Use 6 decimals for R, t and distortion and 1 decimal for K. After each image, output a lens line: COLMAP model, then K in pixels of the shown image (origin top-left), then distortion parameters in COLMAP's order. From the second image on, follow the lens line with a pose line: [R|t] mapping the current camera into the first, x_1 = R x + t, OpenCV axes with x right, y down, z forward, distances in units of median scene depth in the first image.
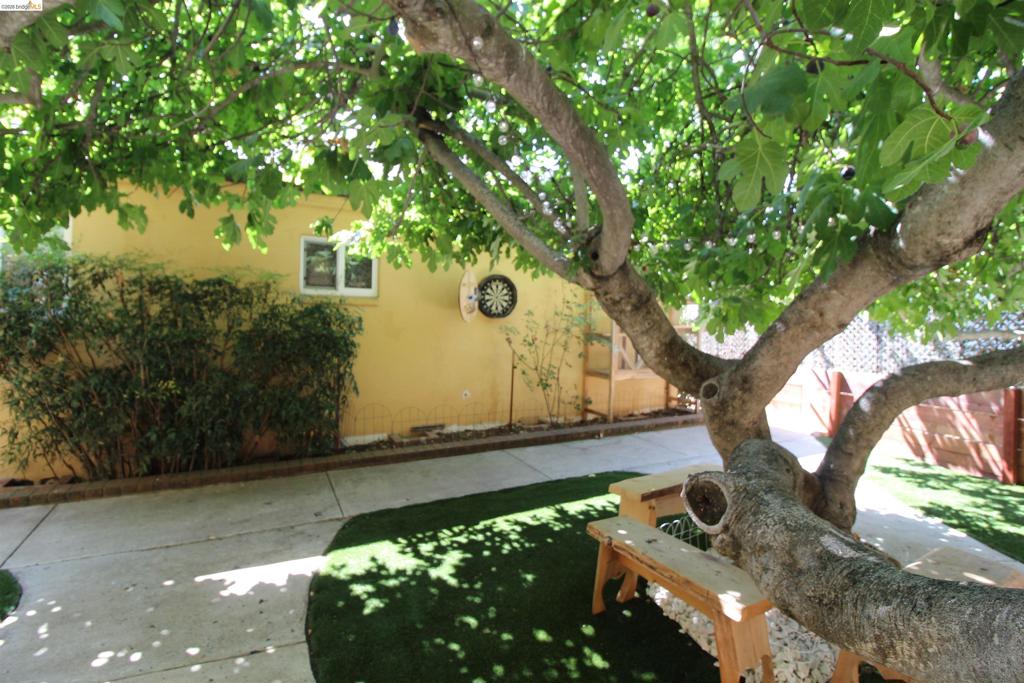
lens RADIAL K [[473.3, 0, 512.4], [0, 473.3, 326.1], [0, 0, 1]] dist [-0.002204, -0.011962]
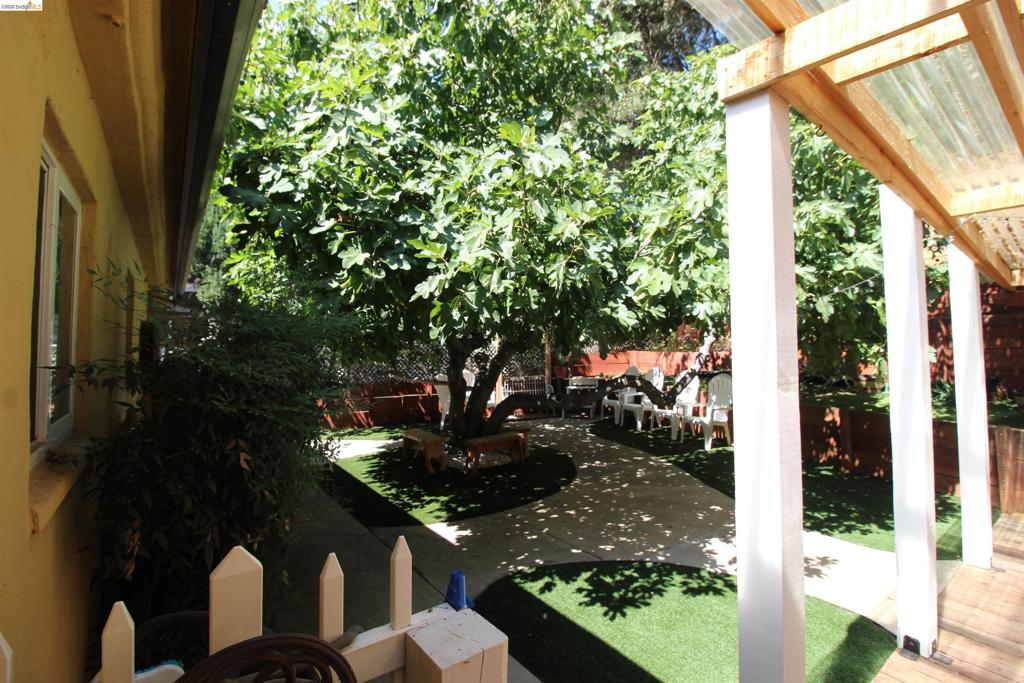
lens RADIAL K [[473.3, 0, 512.4], [0, 473.3, 326.1], [0, 0, 1]] dist [-0.002204, -0.011962]
pose [[-0.093113, 0.009650, 0.995609, -2.123608], [0.051951, 0.998638, -0.004821, -0.157247], [-0.994299, 0.051274, -0.093488, 0.874357]]
